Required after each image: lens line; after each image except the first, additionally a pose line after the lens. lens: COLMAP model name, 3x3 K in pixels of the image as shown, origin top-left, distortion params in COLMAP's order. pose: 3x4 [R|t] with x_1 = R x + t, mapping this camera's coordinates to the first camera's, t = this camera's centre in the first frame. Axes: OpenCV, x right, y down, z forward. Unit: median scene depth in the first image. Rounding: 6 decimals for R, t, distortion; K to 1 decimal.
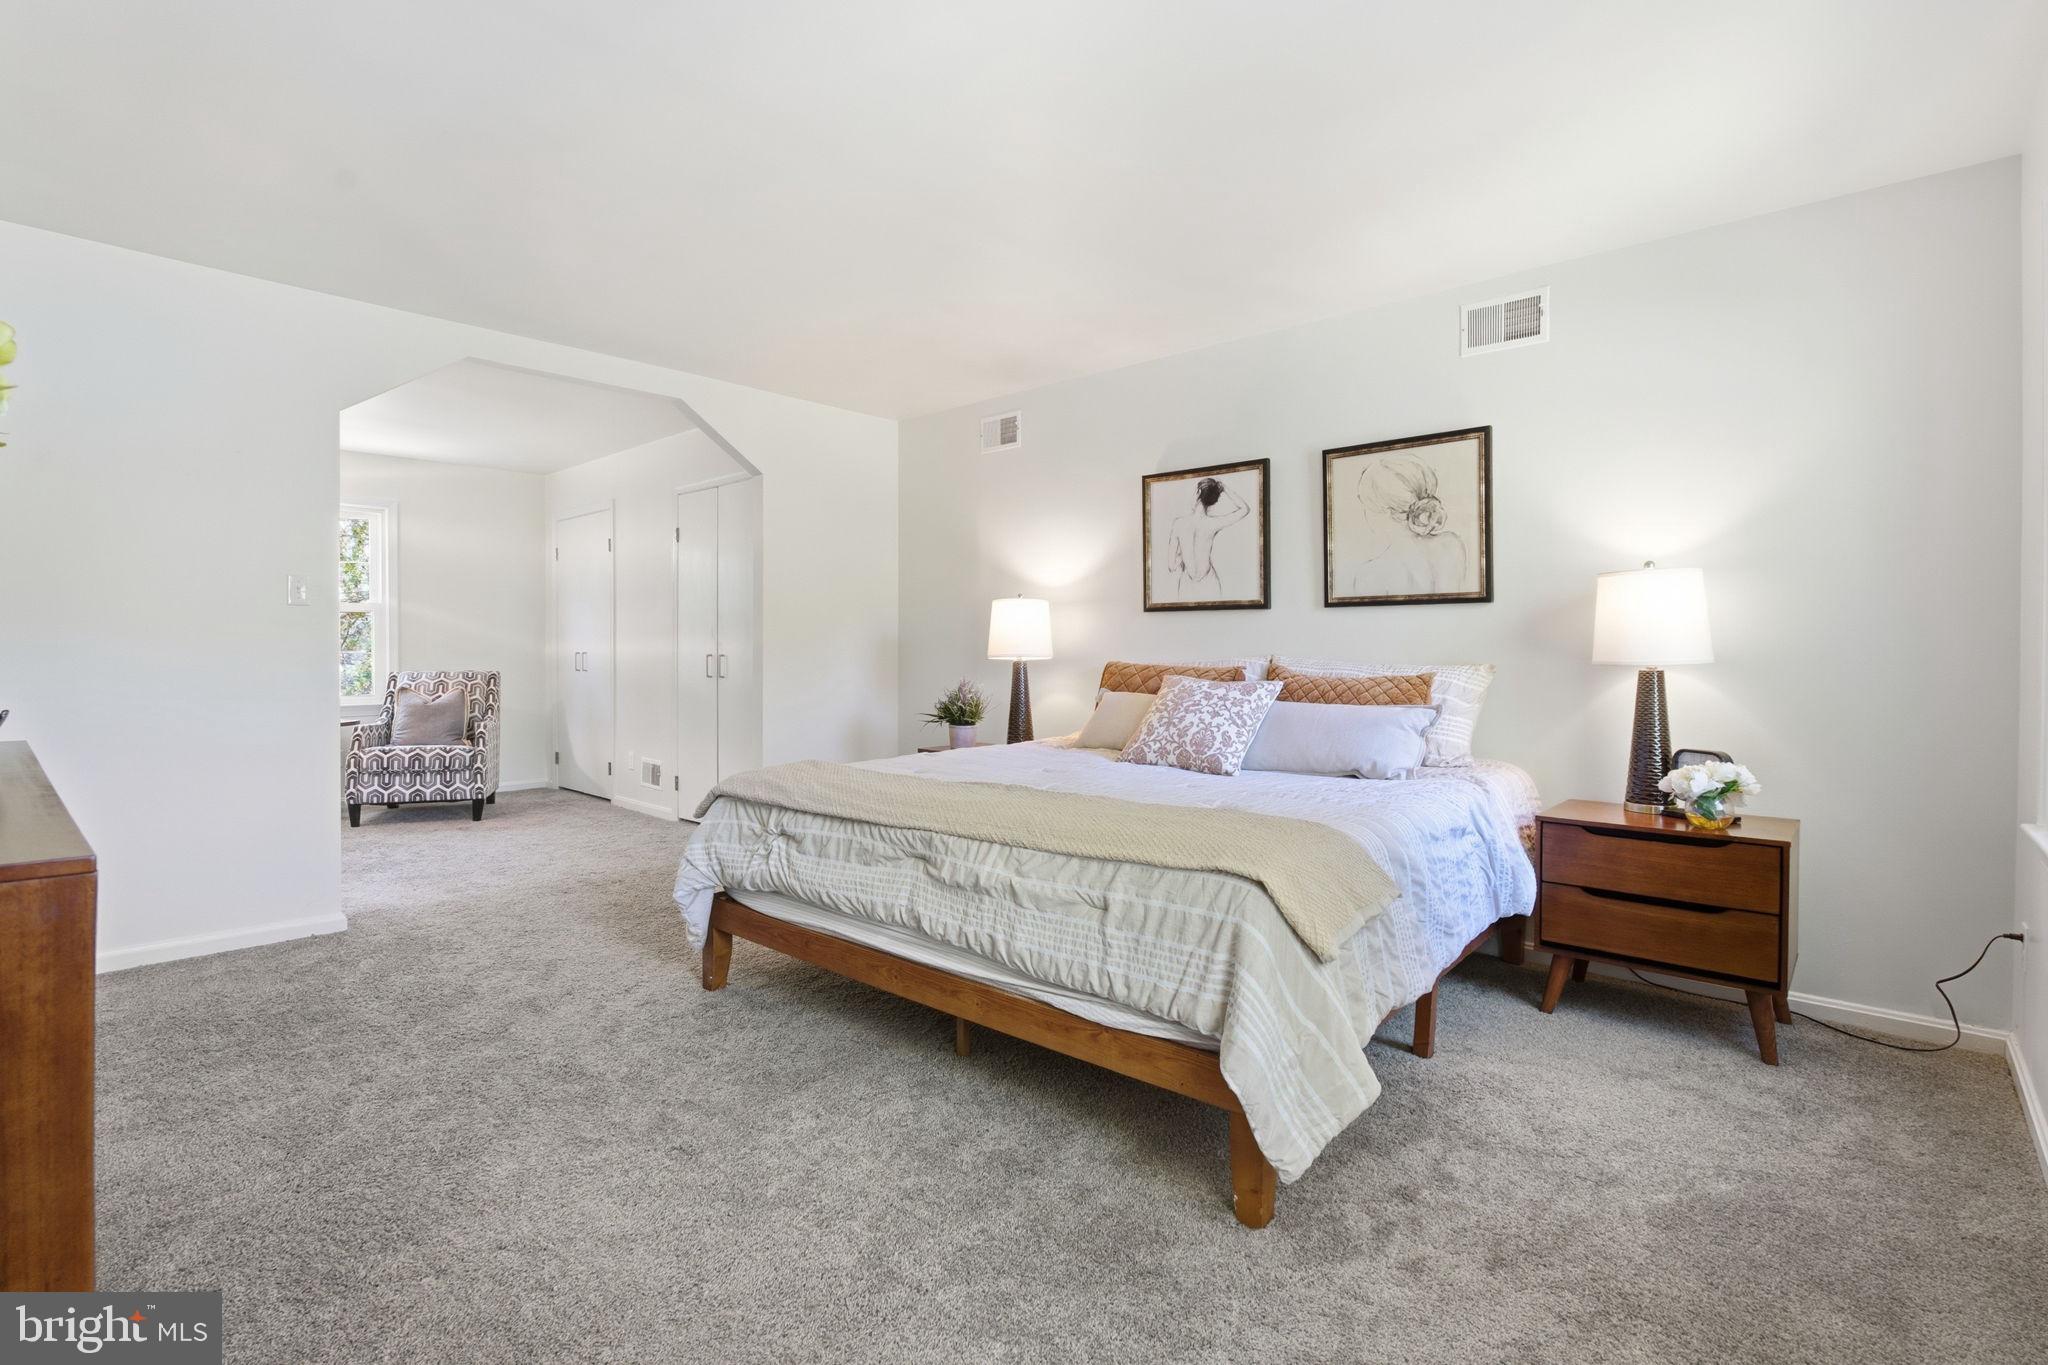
lens RADIAL K [[918.1, 0, 1017.6], [0, 918.1, 671.4], [0, 0, 1]] dist [-0.020484, 0.000199]
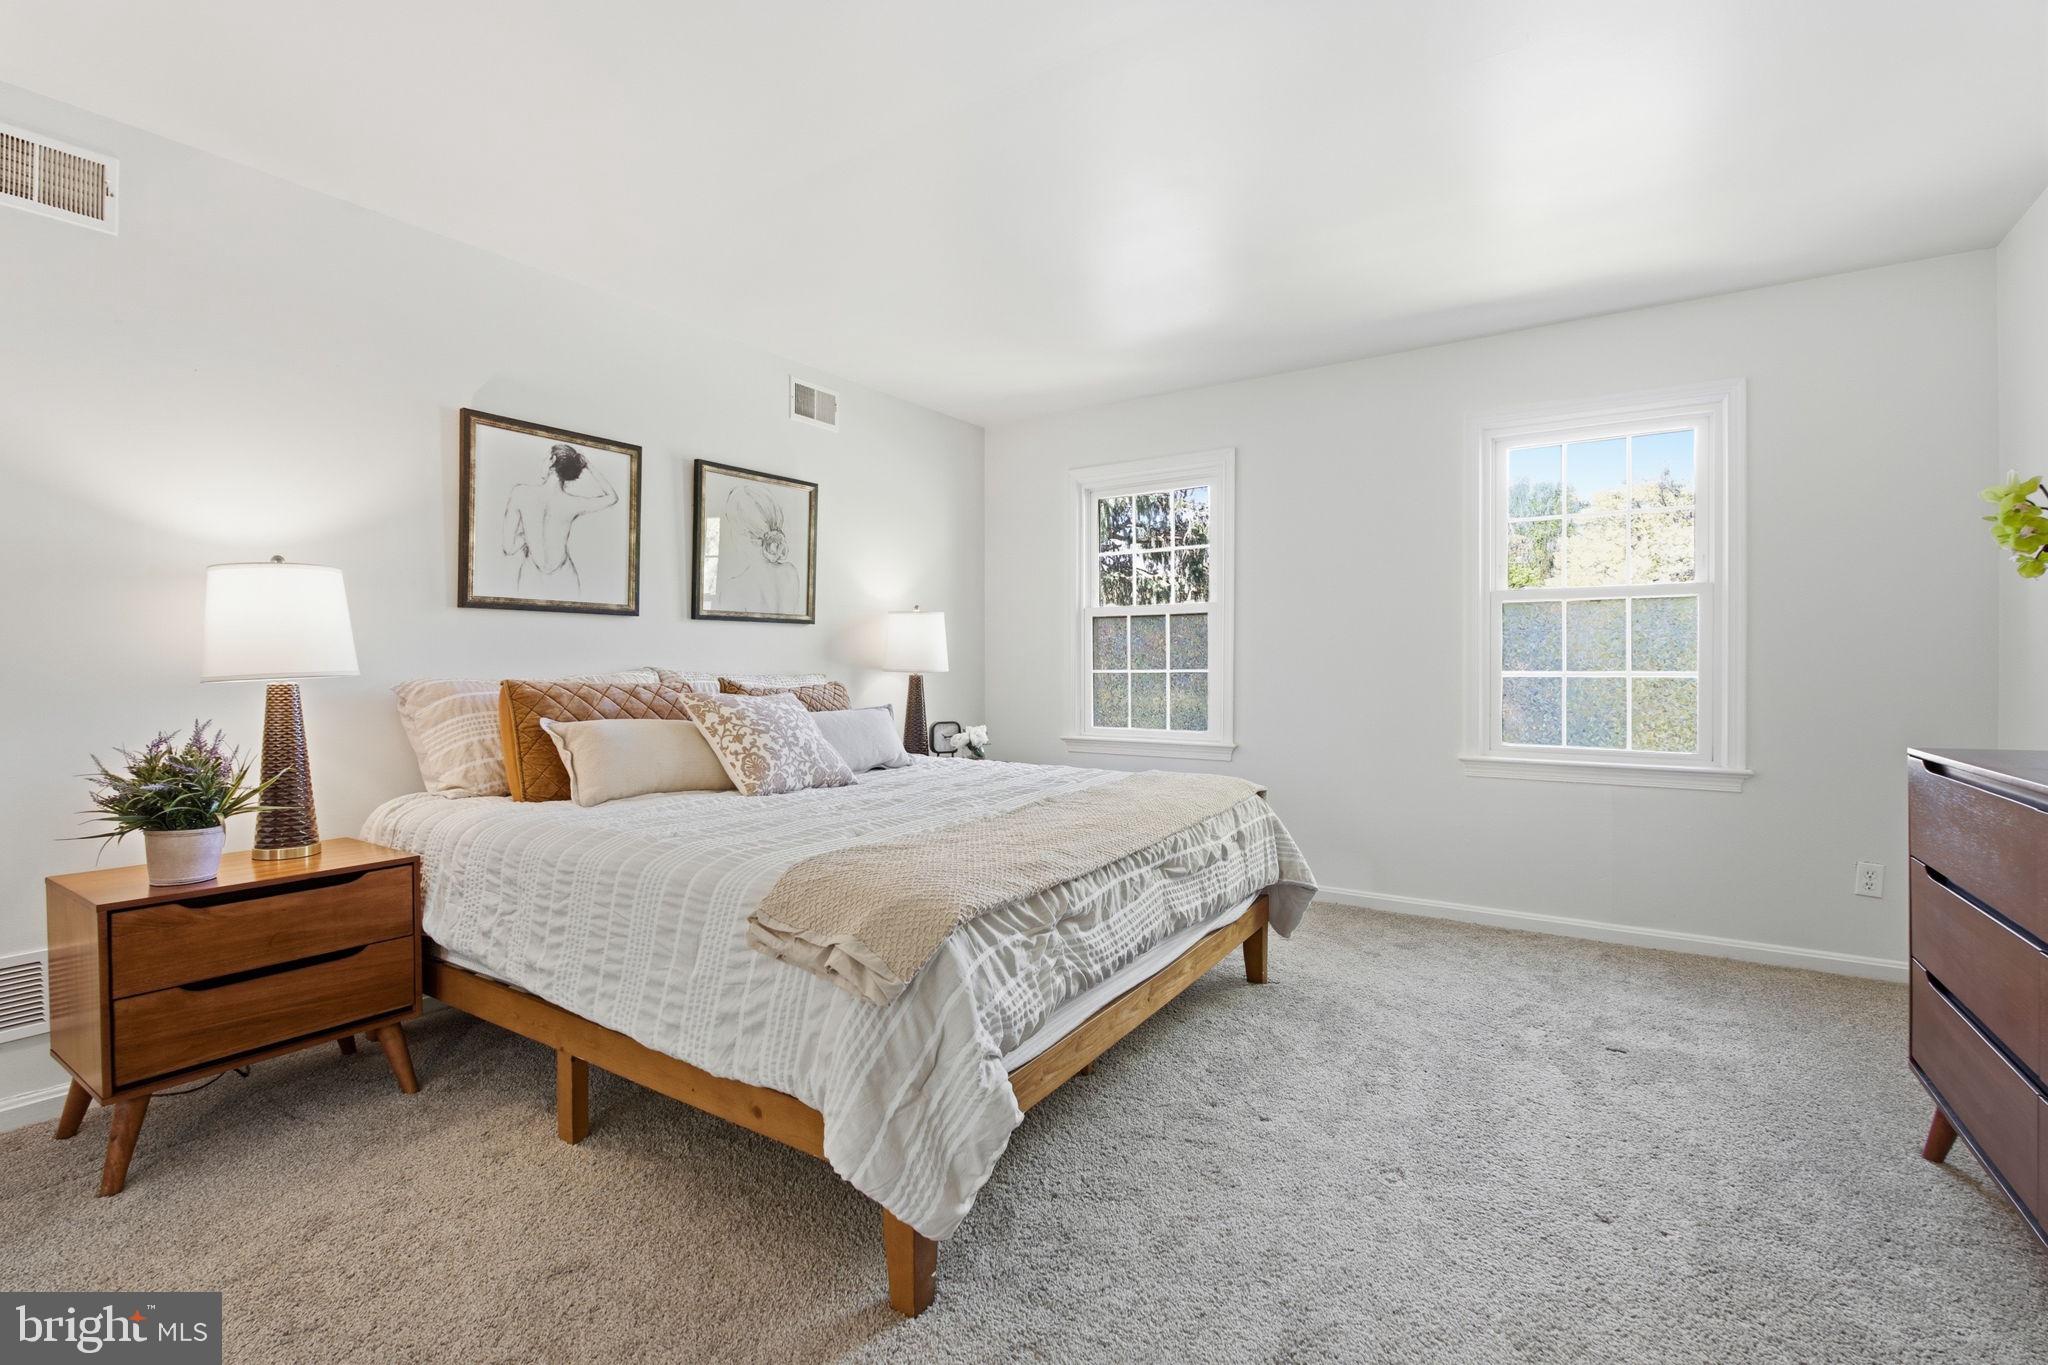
lens RADIAL K [[918.1, 0, 1017.6], [0, 918.1, 671.4], [0, 0, 1]] dist [-0.020484, 0.000199]
pose [[-0.113356, -0.010574, 0.993498, -0.641032], [0.019462, 0.999728, 0.012861, -0.019013], [-0.993364, 0.020793, -0.113119, 0.730985]]
